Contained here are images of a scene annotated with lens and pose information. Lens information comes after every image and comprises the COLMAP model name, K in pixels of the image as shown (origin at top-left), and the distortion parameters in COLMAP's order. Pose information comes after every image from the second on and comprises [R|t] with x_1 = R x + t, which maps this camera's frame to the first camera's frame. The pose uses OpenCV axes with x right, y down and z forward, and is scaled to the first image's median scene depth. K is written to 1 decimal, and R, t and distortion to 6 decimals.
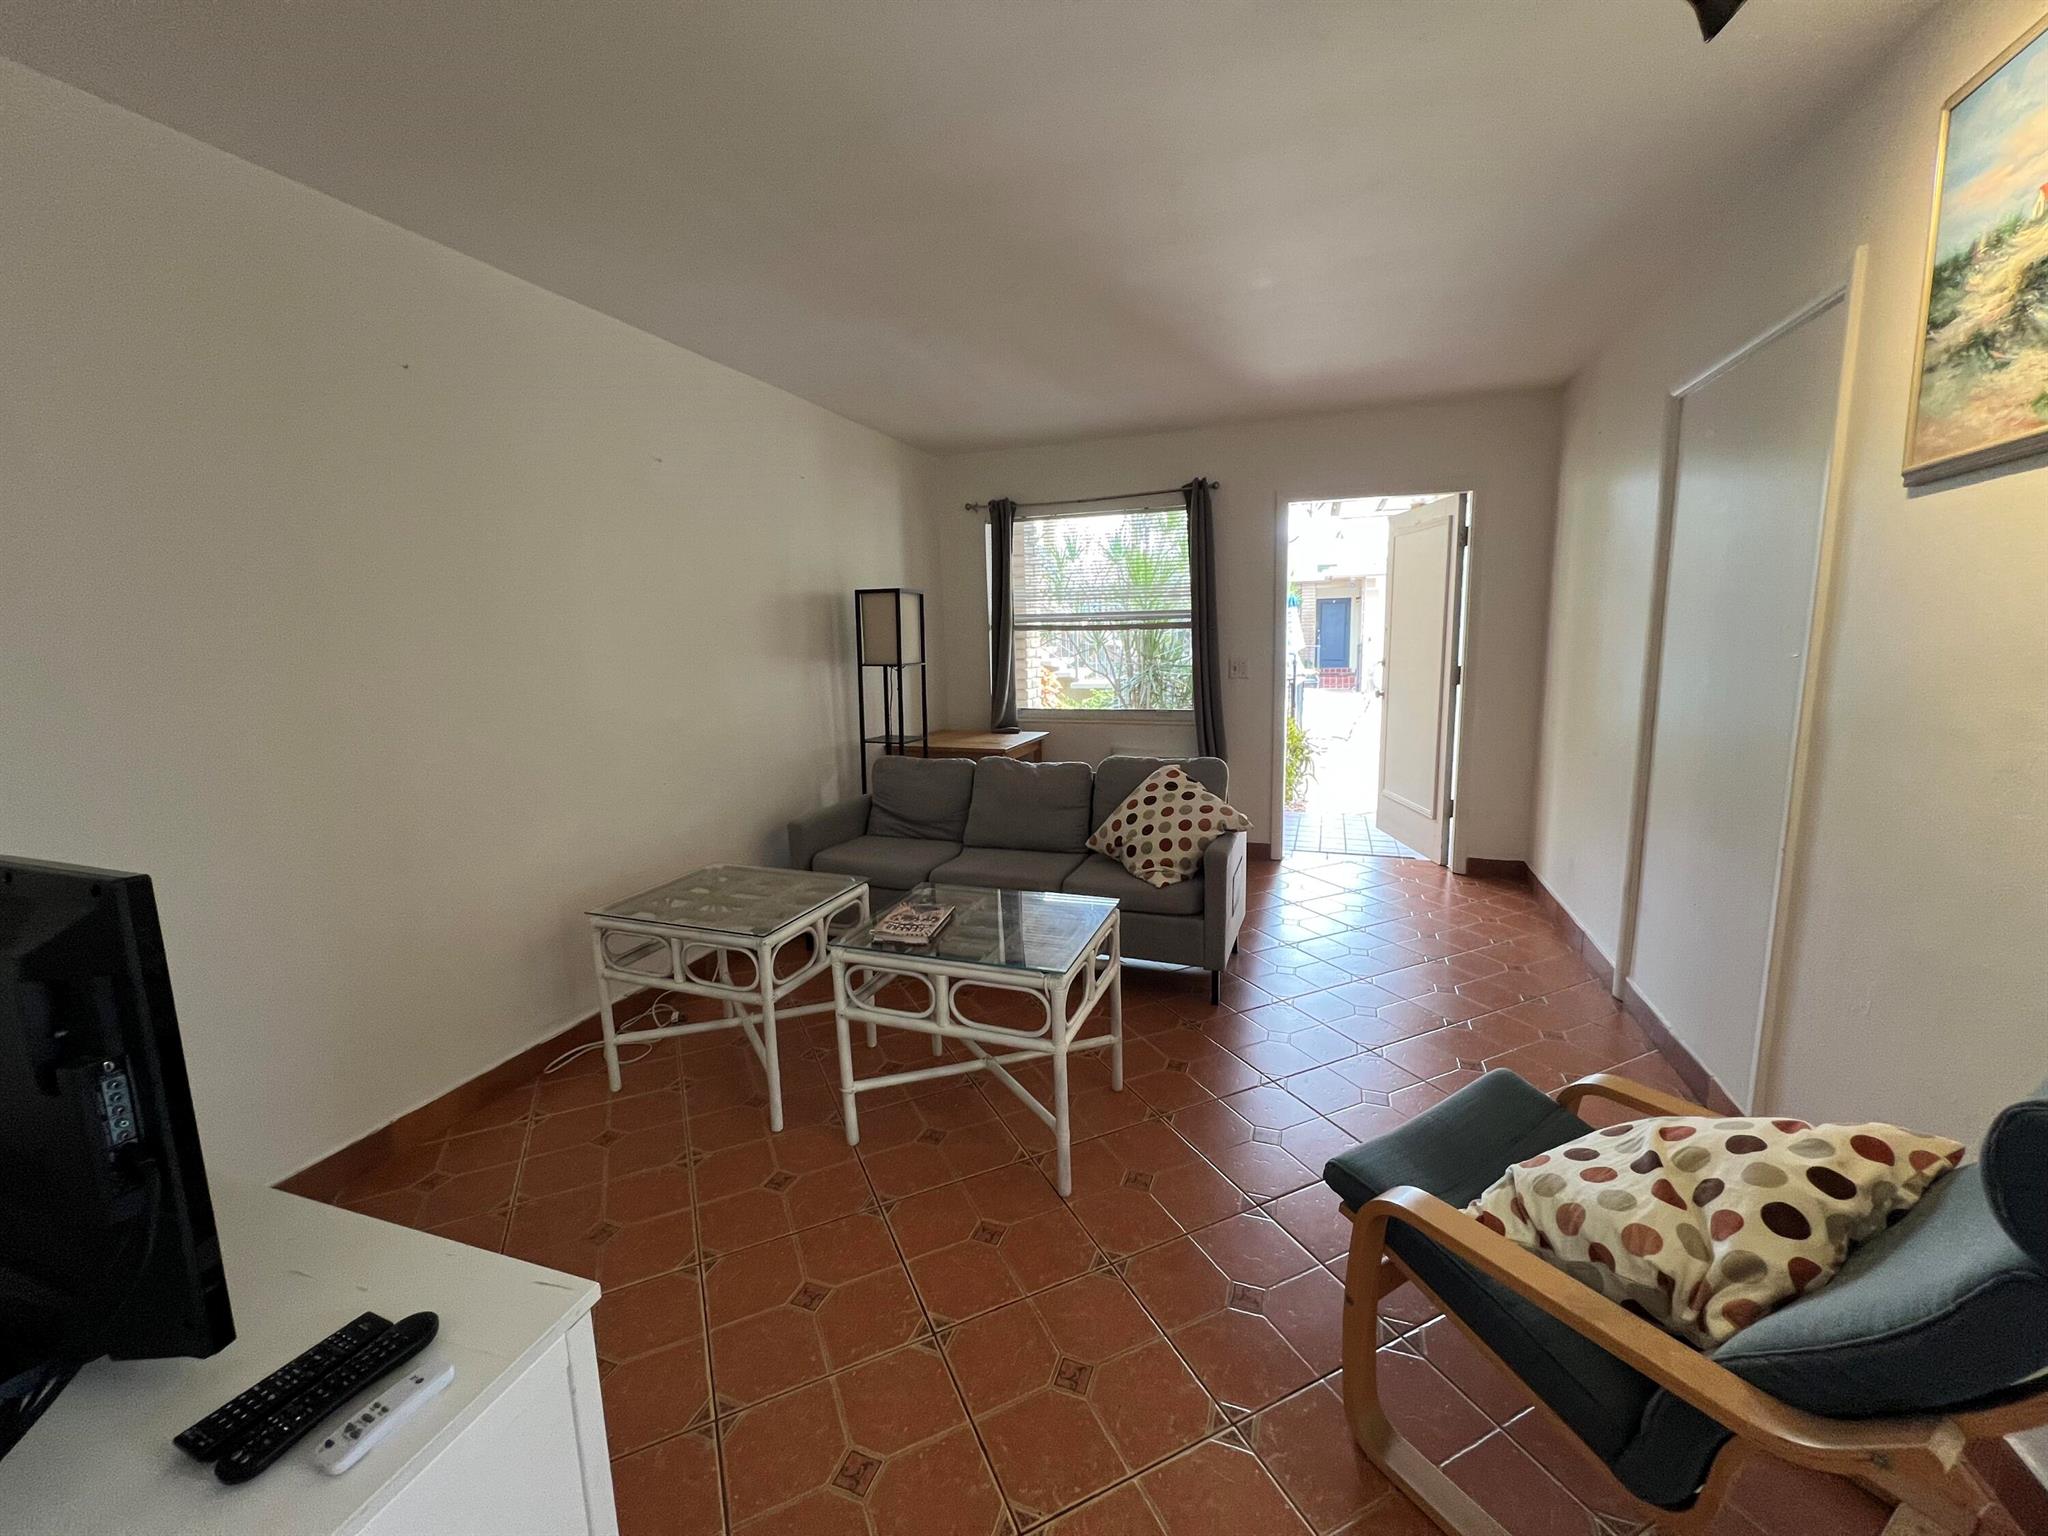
lens RADIAL K [[822.1, 0, 1019.0], [0, 822.1, 764.2], [0, 0, 1]] dist [-0.002419, 0.000222]
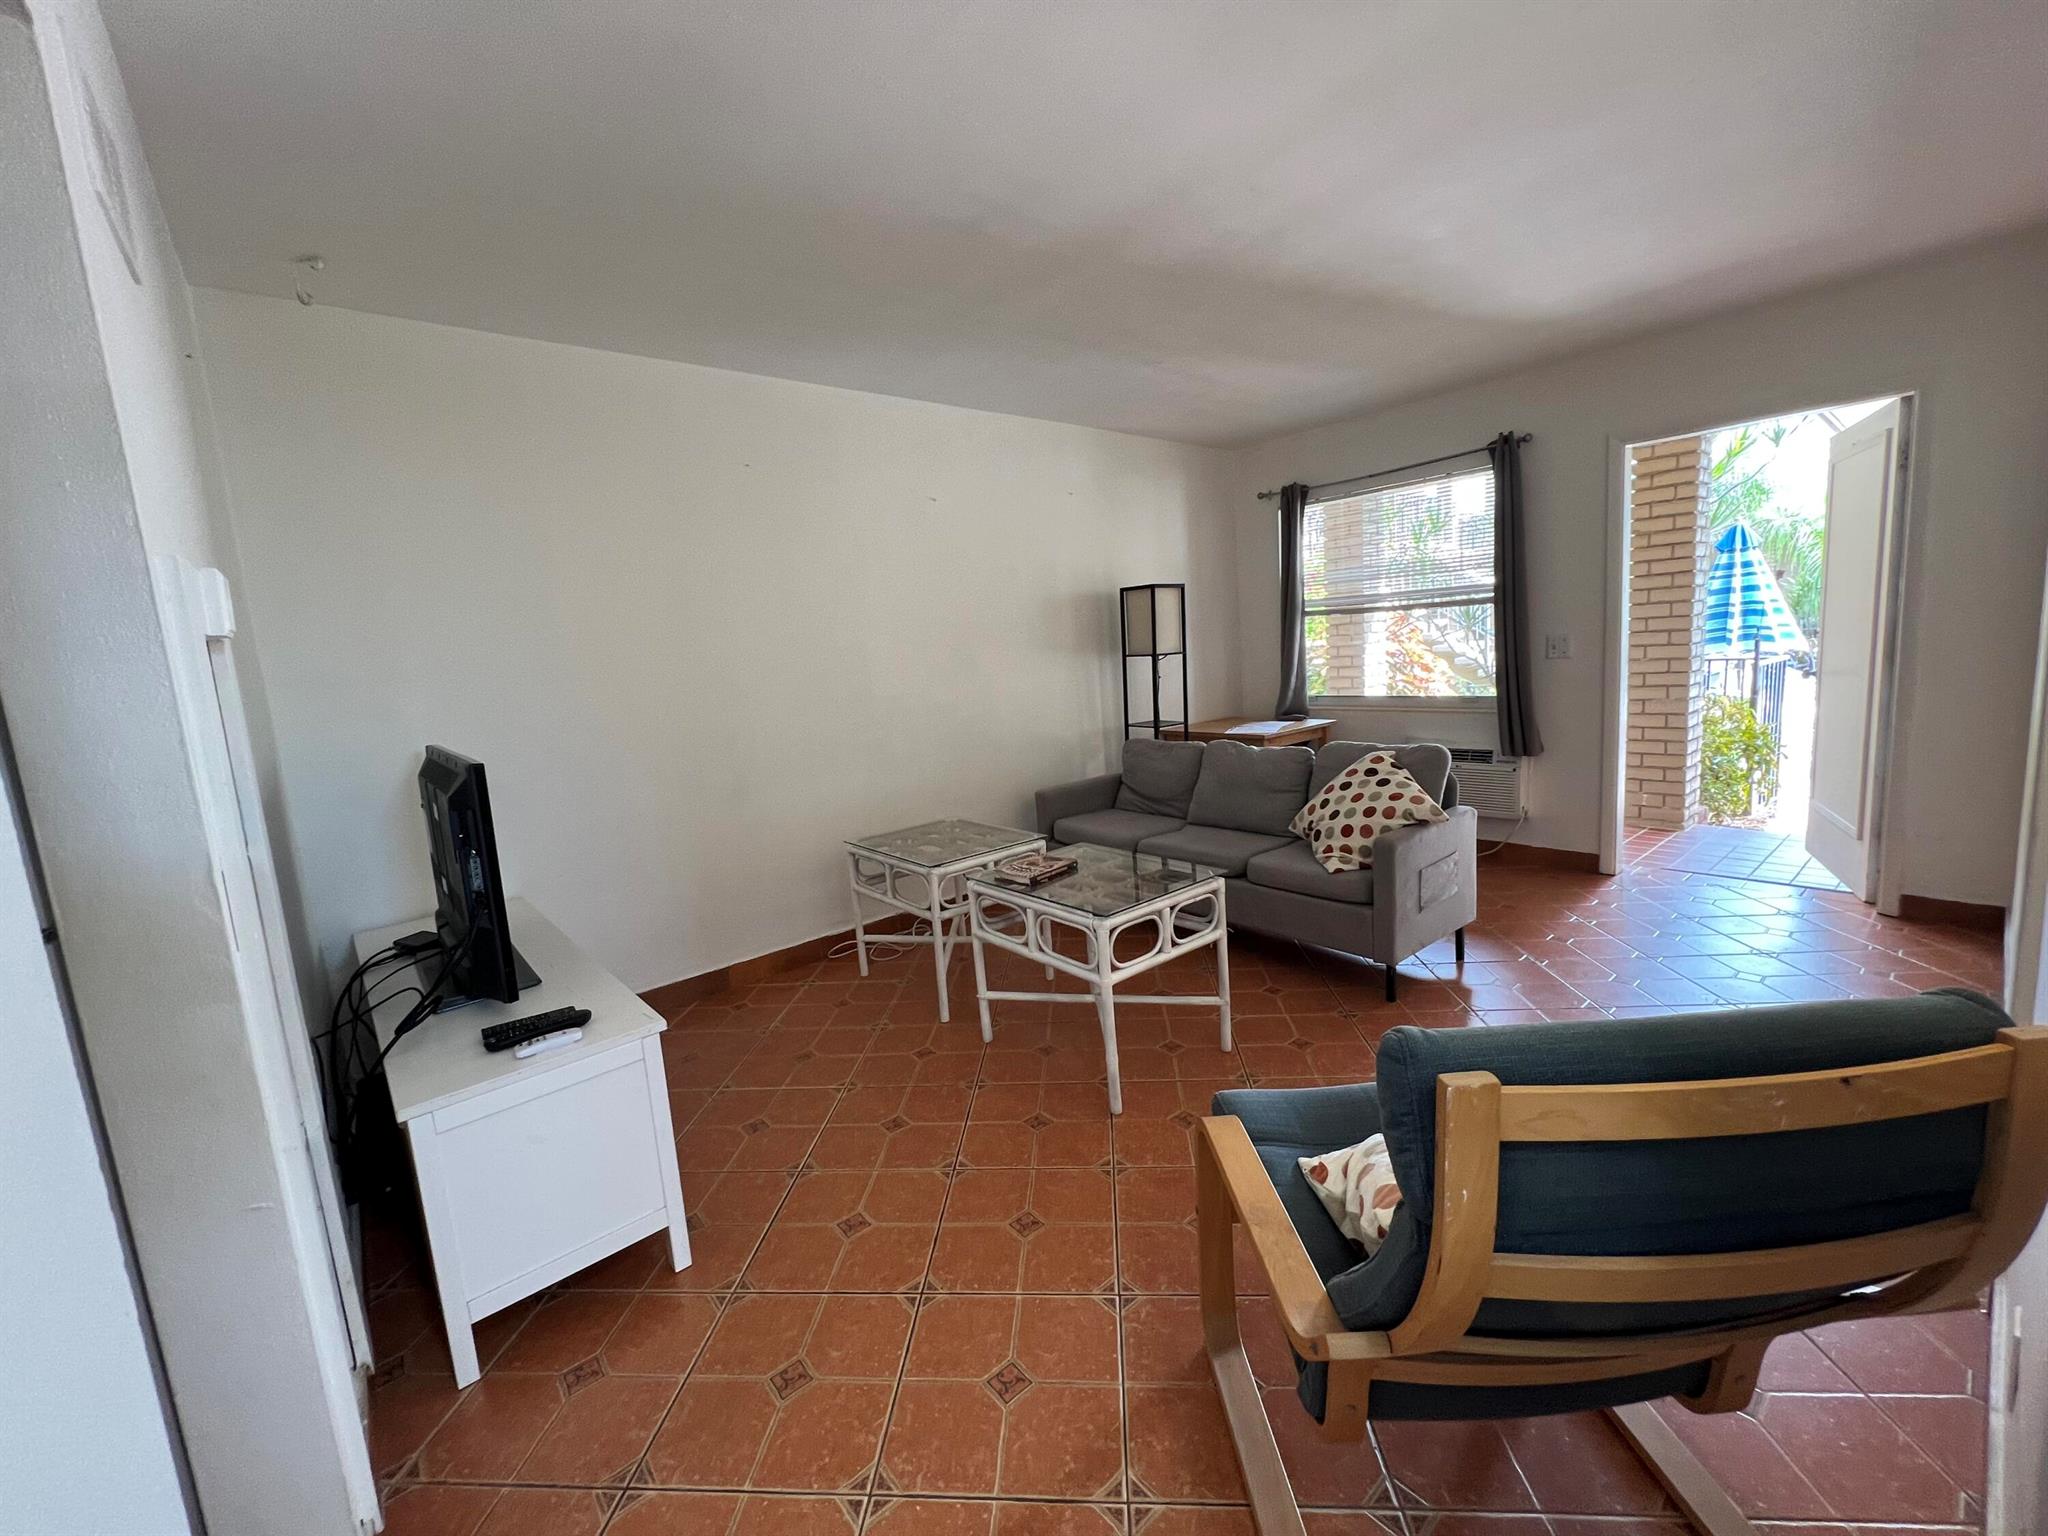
lens RADIAL K [[829.1, 0, 1022.6], [0, 829.1, 760.7], [0, 0, 1]] dist [0.002427, 0.000457]
pose [[0.867654, 0.033101, -0.496065, 0.311863], [-0.031489, 0.999437, 0.011613, 0.014806], [0.496170, 0.005545, 0.868208, -0.044549]]
